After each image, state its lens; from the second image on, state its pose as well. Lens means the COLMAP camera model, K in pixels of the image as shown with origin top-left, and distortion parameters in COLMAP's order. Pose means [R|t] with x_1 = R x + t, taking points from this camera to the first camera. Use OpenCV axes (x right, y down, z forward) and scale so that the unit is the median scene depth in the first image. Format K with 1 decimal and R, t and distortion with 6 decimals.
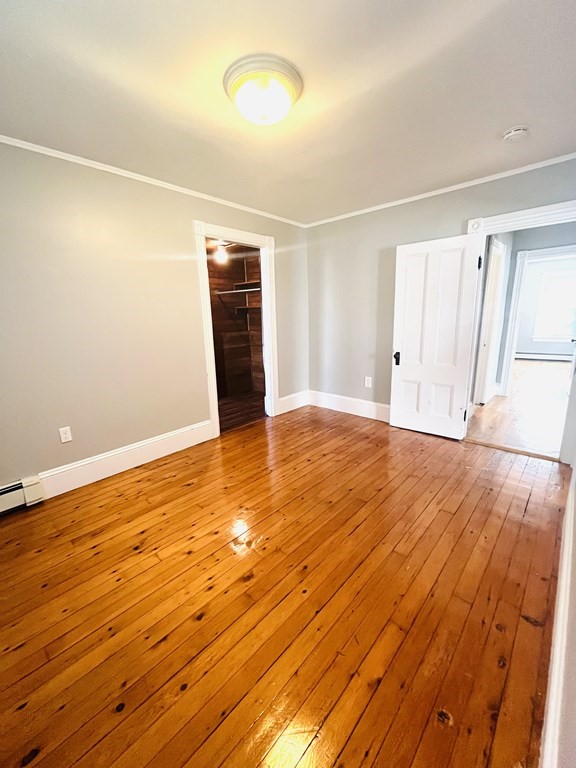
lens RADIAL K [[312.6, 0, 288.3], [0, 312.6, 381.6], [0, 0, 1]] dist [-0.001852, -0.000227]
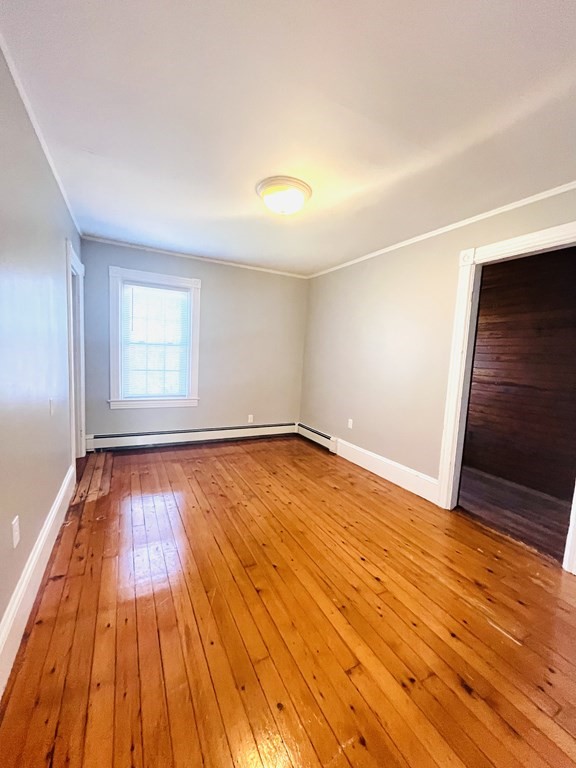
lens RADIAL K [[312.6, 0, 288.3], [0, 312.6, 381.6], [0, 0, 1]] dist [-0.001852, -0.000227]
pose [[-0.335568, 0.096632, -0.937047, 0.771040], [-0.240398, 0.953004, 0.184367, -0.225347], [0.910825, 0.287132, -0.296568, 0.978669]]
